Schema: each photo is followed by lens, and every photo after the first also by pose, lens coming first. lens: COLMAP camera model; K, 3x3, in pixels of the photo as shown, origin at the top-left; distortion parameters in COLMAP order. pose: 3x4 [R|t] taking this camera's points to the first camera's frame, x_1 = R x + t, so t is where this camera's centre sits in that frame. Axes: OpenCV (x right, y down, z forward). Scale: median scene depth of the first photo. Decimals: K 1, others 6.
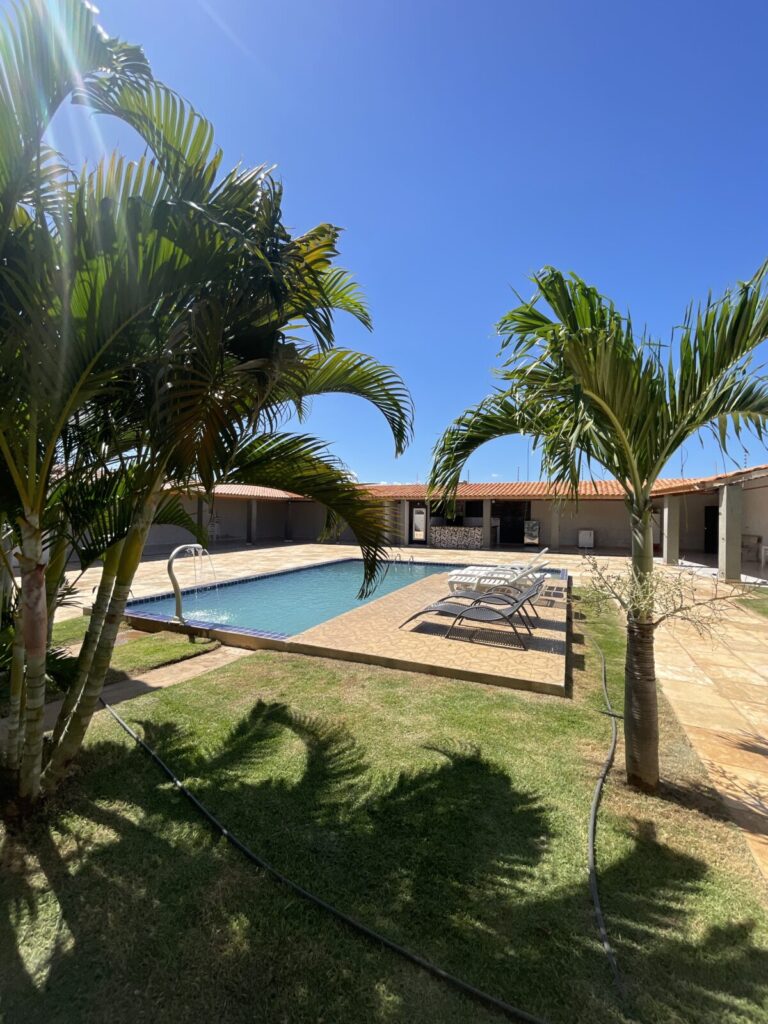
lens RADIAL K [[418.1, 0, 384.0], [0, 418.1, 512.0], [0, 0, 1]] dist [-0.003275, -0.000060]
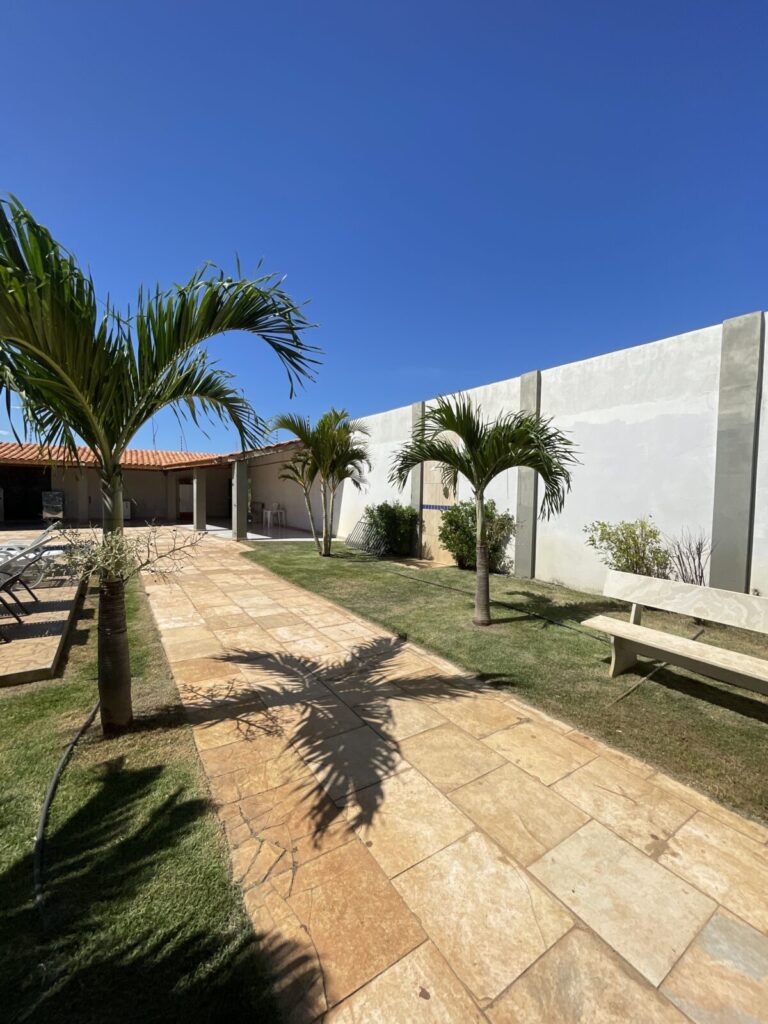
lens RADIAL K [[418.1, 0, 384.0], [0, 418.1, 512.0], [0, 0, 1]] dist [-0.003275, -0.000060]
pose [[0.540656, -0.043263, 0.840131, 0.083593], [-0.014999, 0.998022, 0.061047, 0.011425], [-0.841110, -0.045607, 0.538938, -0.107829]]
